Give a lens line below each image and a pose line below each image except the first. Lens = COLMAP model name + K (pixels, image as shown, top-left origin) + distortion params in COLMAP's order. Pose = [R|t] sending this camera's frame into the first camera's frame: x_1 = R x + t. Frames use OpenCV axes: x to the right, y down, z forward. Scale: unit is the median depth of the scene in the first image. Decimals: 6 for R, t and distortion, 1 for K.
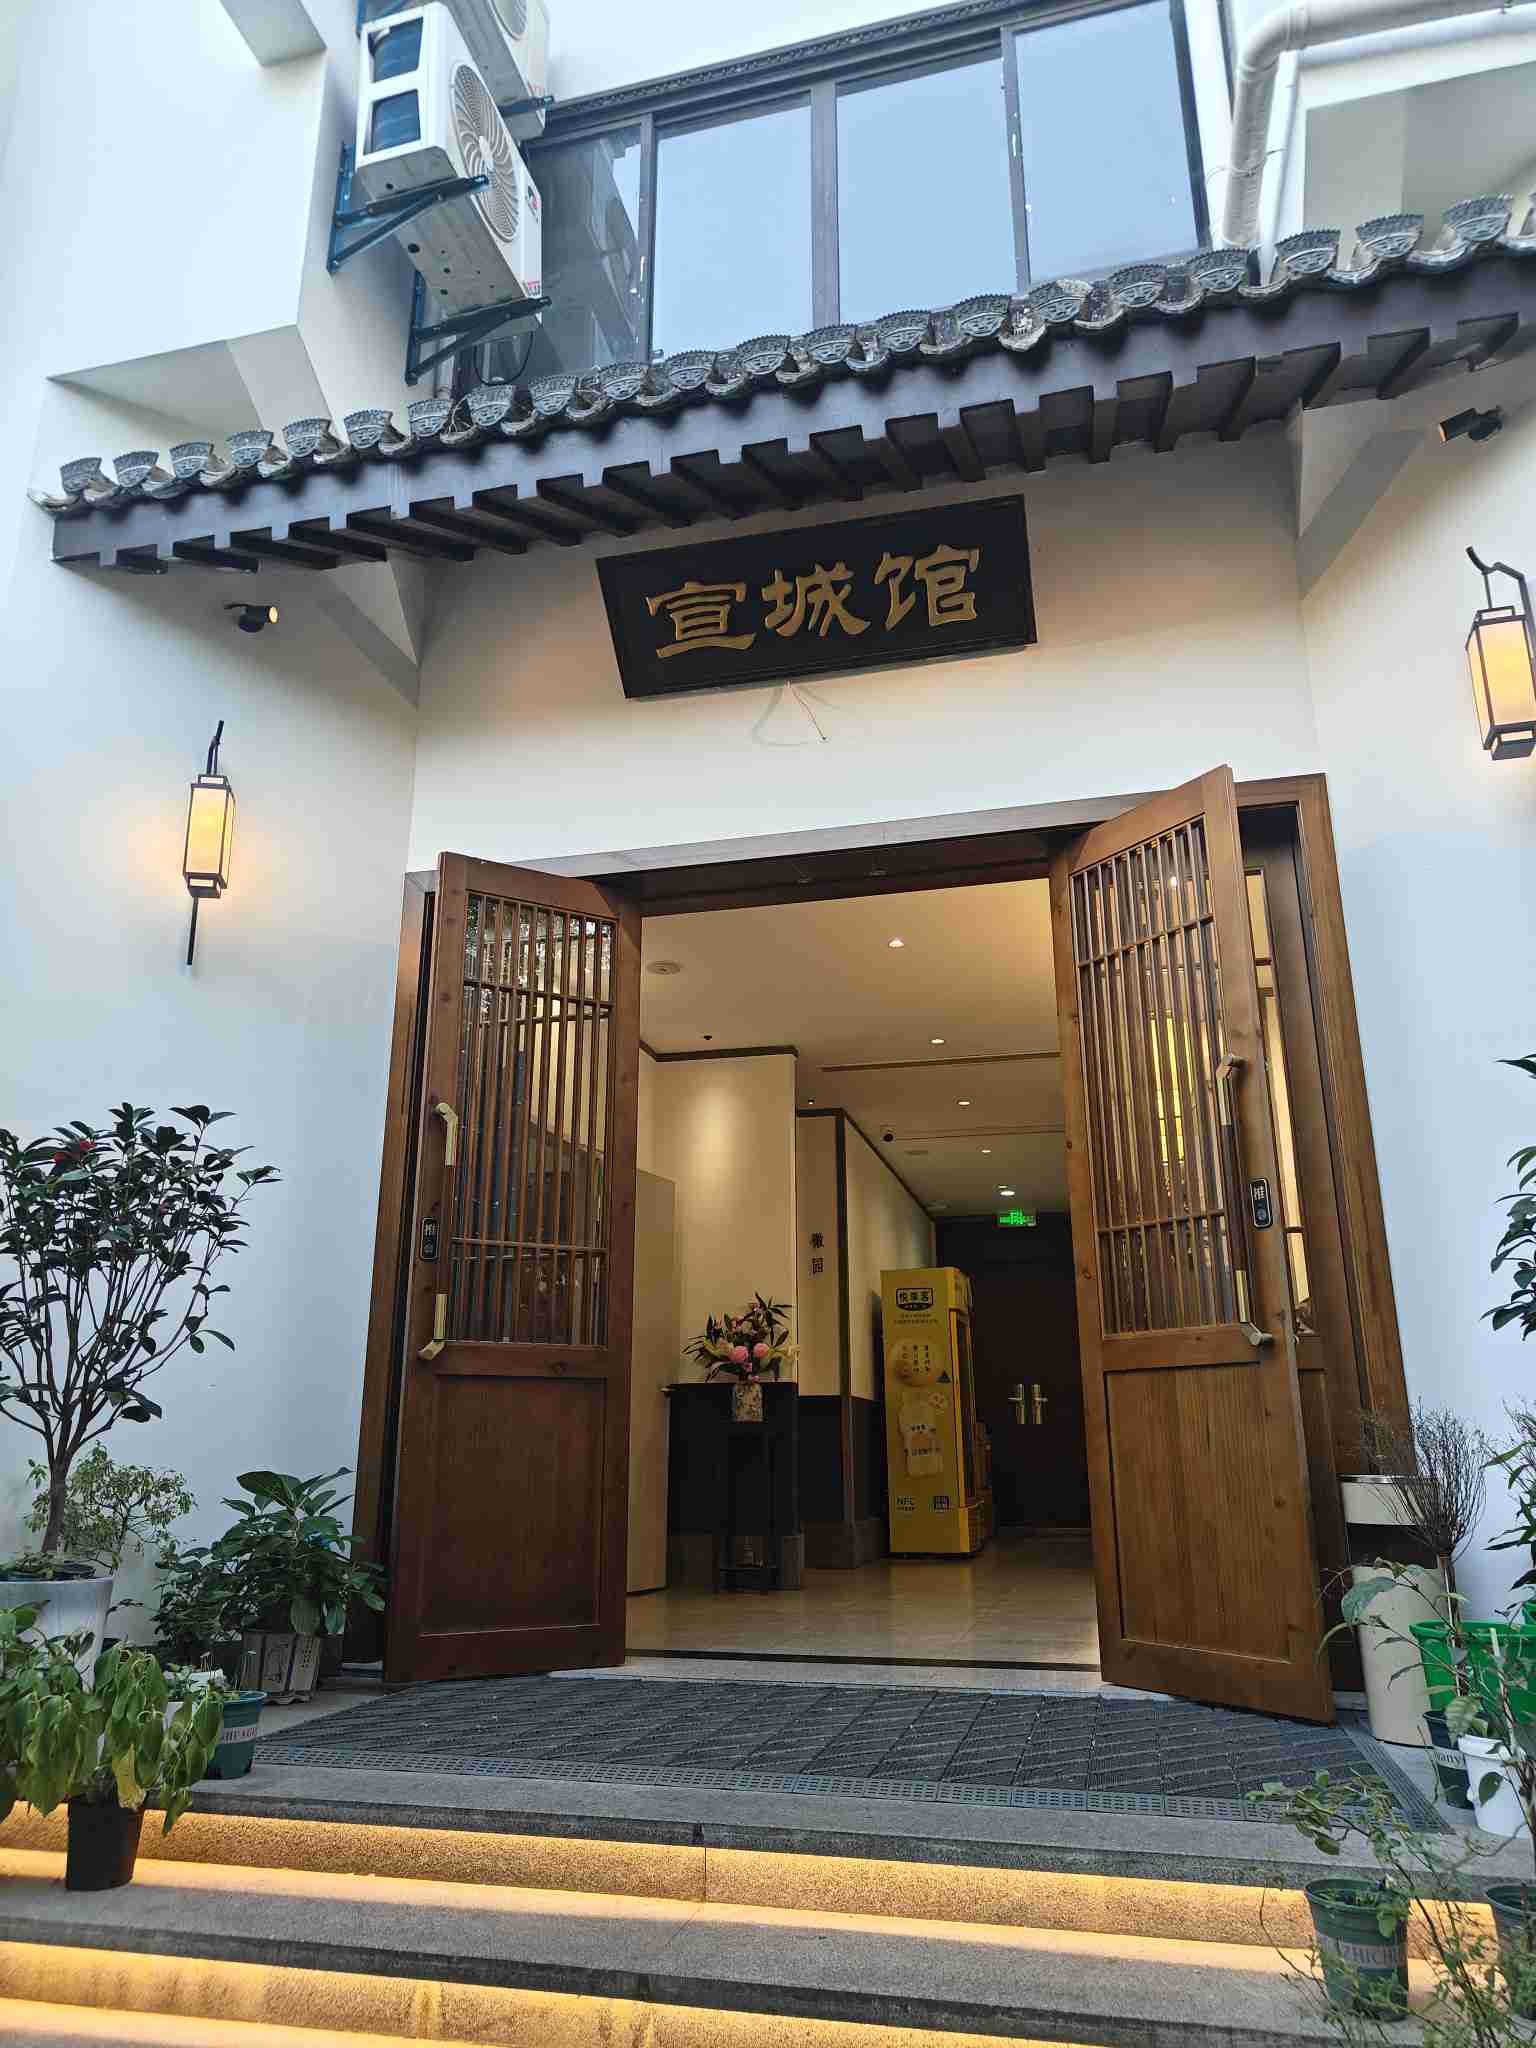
lens RADIAL K [[1398.3, 0, 754.8], [0, 1398.3, 1019.9], [0, 0, 1]] dist [0.008896, 0.000665]
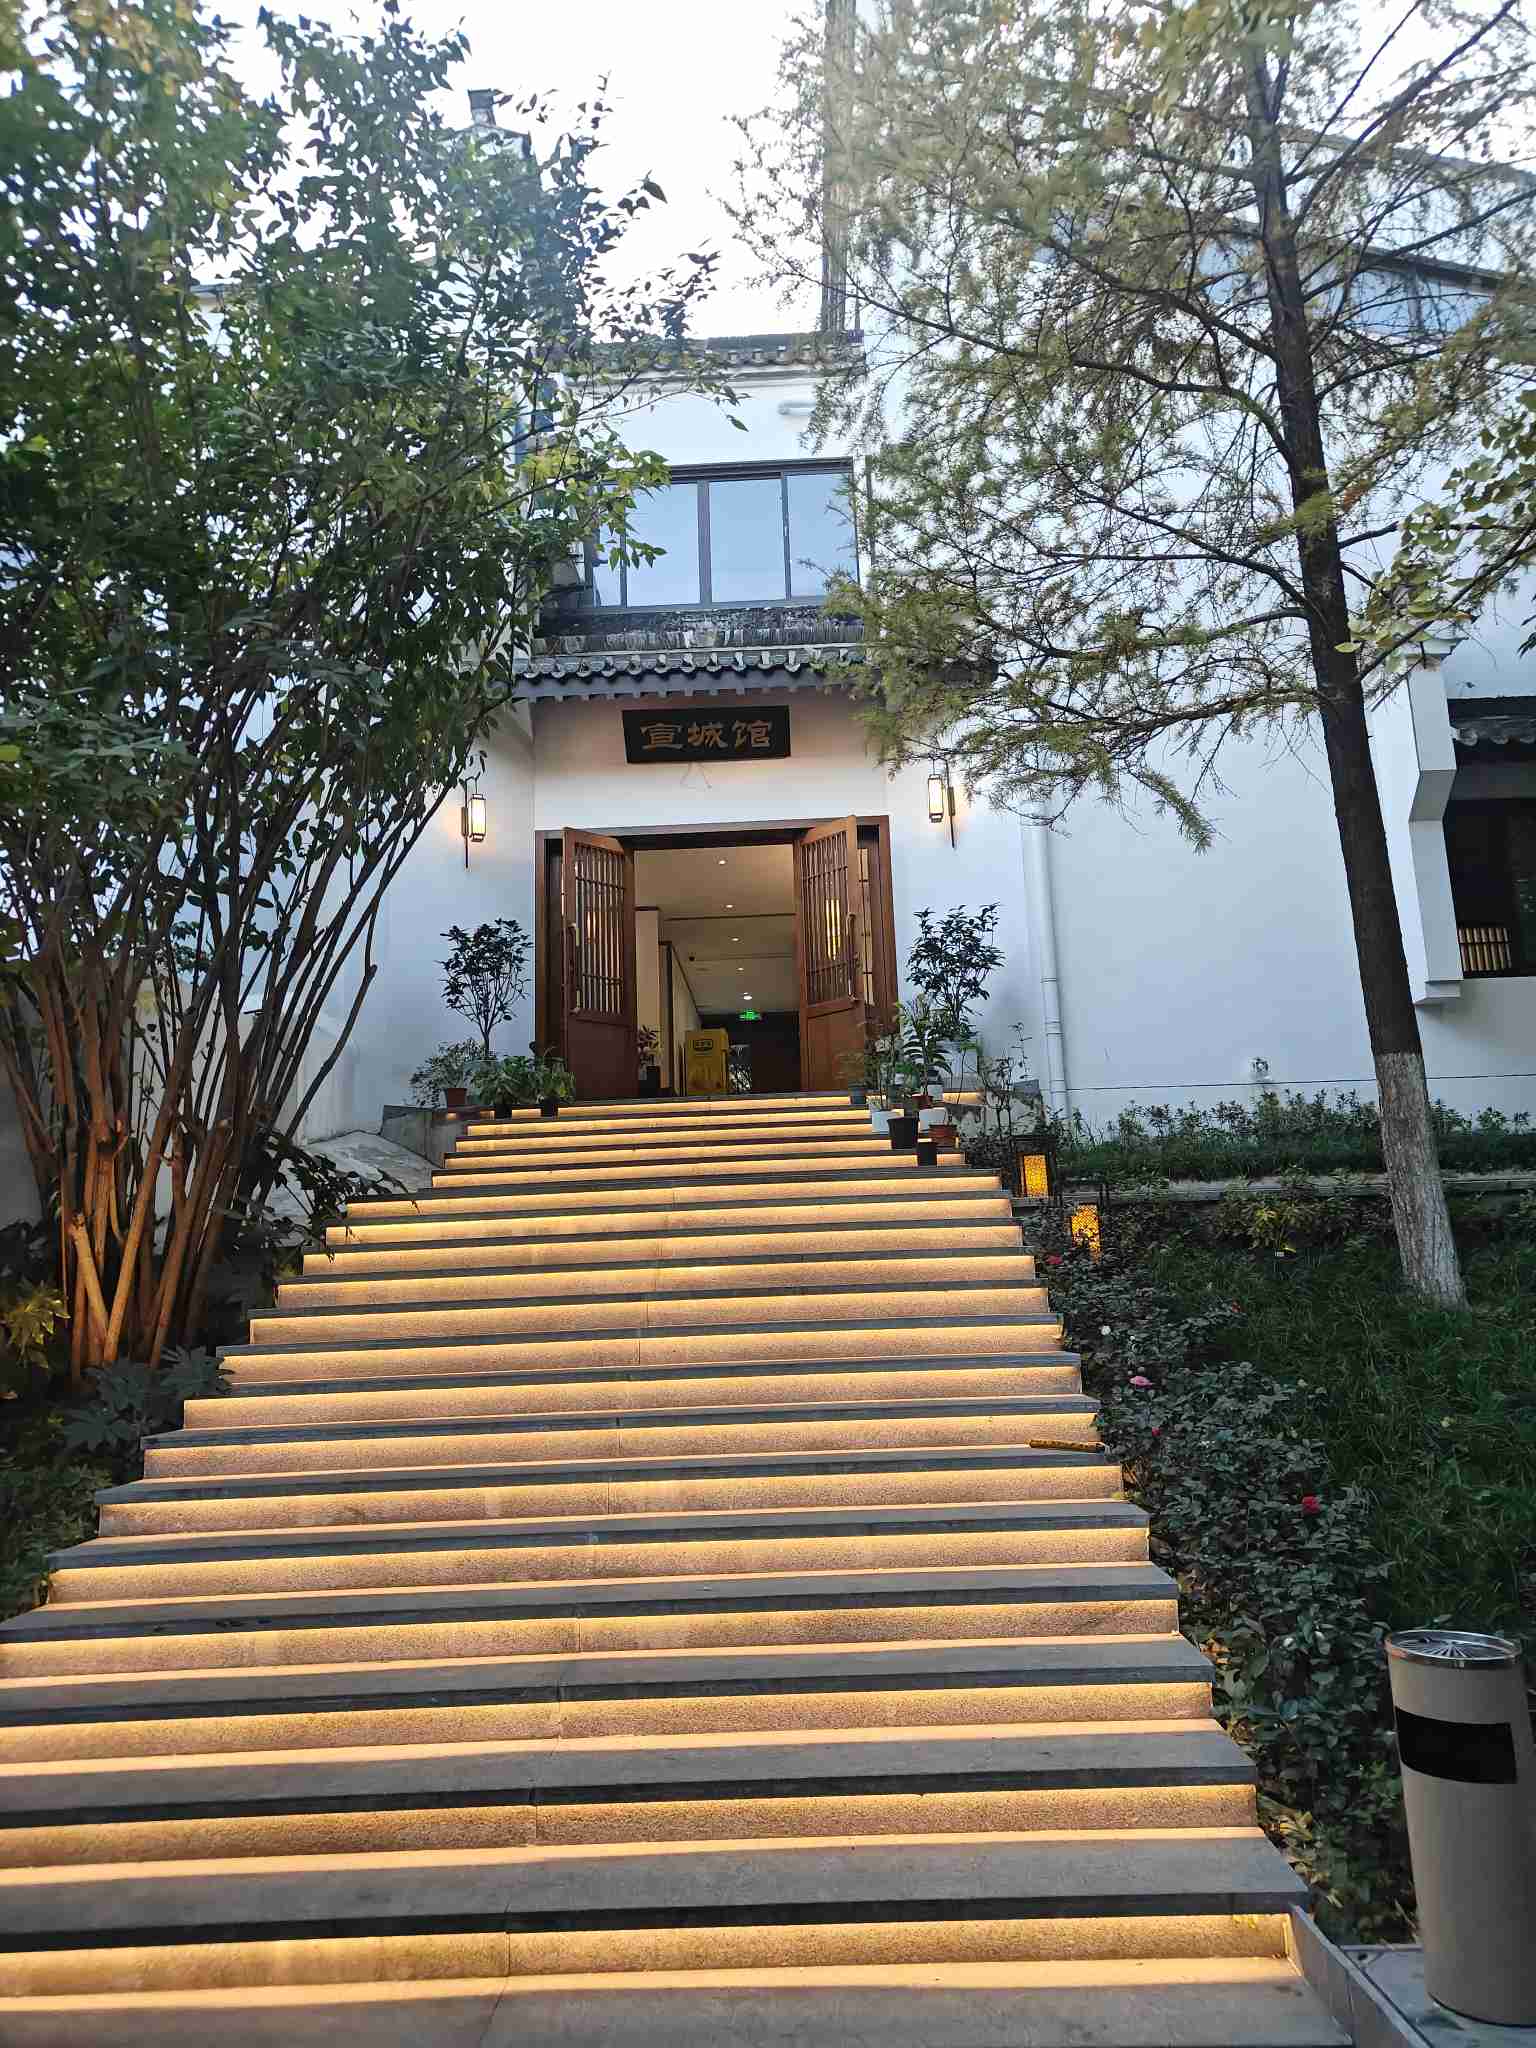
lens RADIAL K [[1398.3, 0, 768.5], [0, 1398.3, 1026.0], [0, 0, 1]] dist [0.008896, 0.000665]
pose [[0.974445, 0.010871, 0.224363, -0.421831], [-0.033165, 0.994844, 0.095841, -0.014255], [-0.222164, -0.100833, 0.969781, -1.584622]]
